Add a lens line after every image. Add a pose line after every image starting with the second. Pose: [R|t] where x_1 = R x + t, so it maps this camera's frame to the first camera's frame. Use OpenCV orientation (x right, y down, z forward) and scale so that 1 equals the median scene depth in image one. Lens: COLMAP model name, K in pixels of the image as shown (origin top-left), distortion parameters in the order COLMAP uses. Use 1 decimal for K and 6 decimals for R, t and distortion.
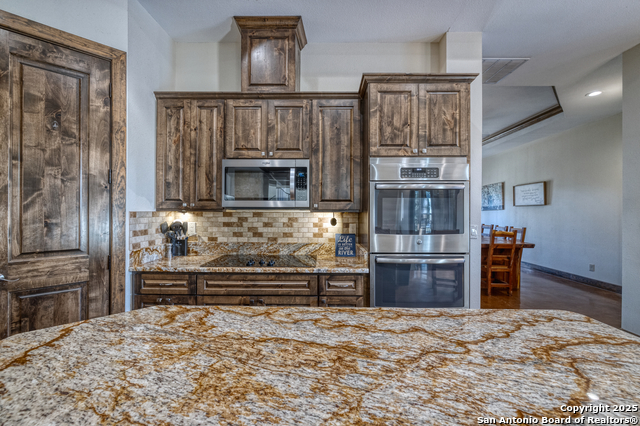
lens RADIAL K [[268.9, 0, 319.5], [0, 268.9, 211.6], [0, 0, 1]] dist [-0.002648, -0.000153]
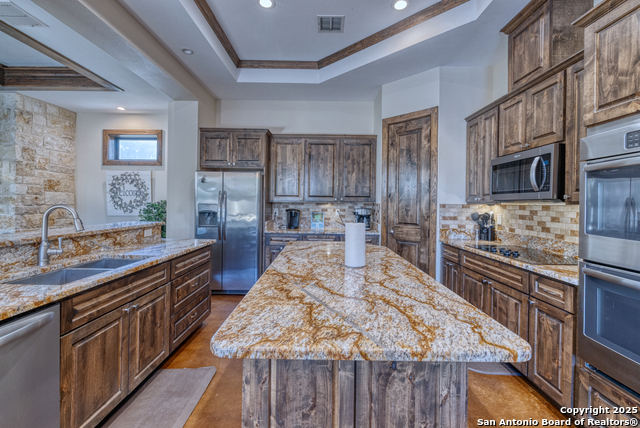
lens RADIAL K [[268.9, 0, 314.1], [0, 268.9, 204.0], [0, 0, 1]] dist [-0.002648, -0.000153]
pose [[-0.004660, -0.001948, -0.999987, 0.807097], [-0.018156, 0.999833, -0.001863, 0.015435], [0.999824, 0.018147, -0.004694, 0.236729]]
